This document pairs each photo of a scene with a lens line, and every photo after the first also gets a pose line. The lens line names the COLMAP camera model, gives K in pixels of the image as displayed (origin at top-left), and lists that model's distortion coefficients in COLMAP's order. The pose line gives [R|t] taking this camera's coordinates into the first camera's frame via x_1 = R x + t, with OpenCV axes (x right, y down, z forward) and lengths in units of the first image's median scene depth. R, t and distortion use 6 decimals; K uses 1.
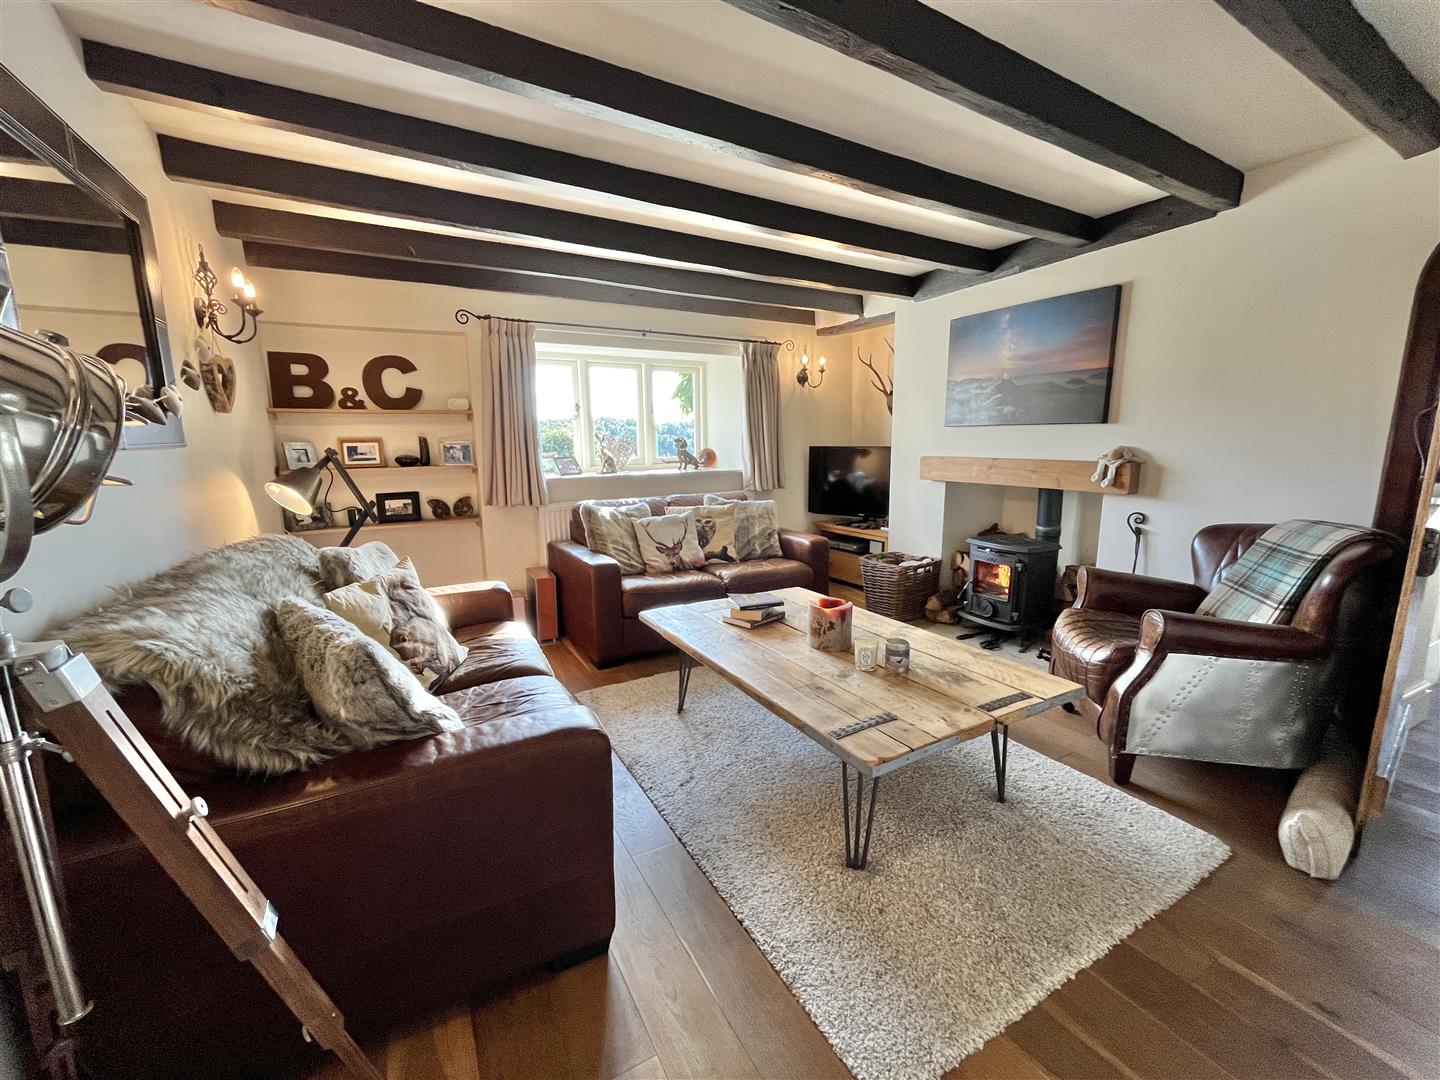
lens RADIAL K [[615.6, 0, 681.5], [0, 615.6, 538.4], [0, 0, 1]] dist [-0.003604, -0.000252]
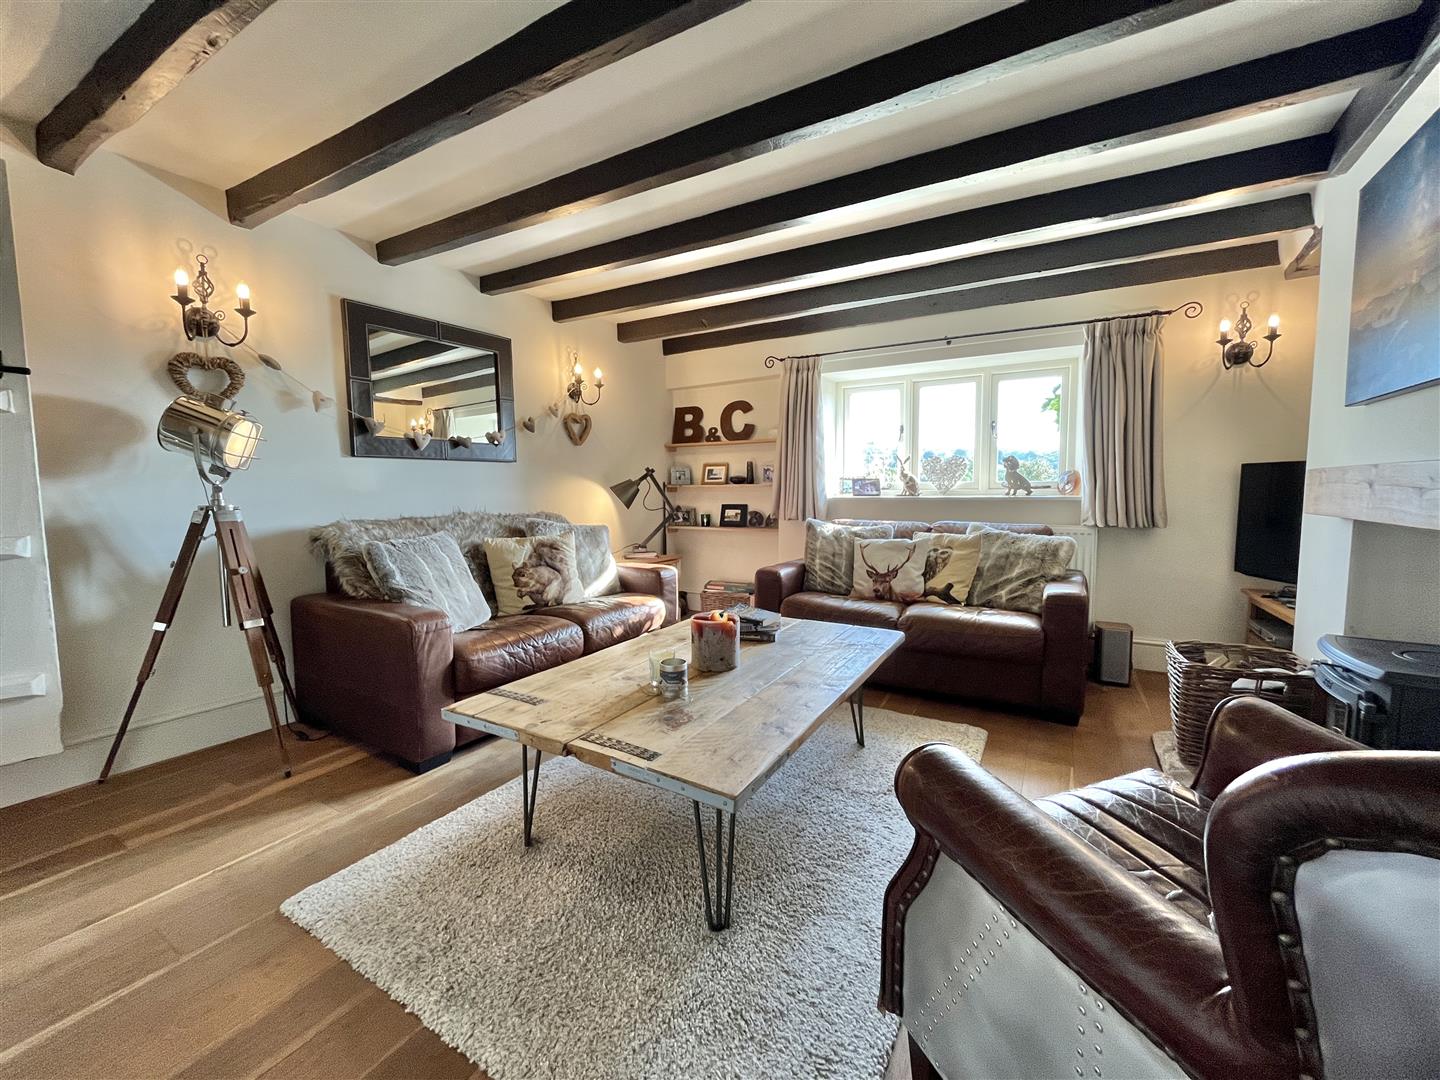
lens RADIAL K [[594.7, 0, 720.0], [0, 594.7, 540.0], [0, 0, 1]] dist [0.001493, 0.000093]
pose [[0.487866, 0.082229, -0.869037, 0.638726], [-0.141448, 0.989843, 0.014252, -0.013277], [0.861382, 0.115971, 0.494542, 0.364538]]
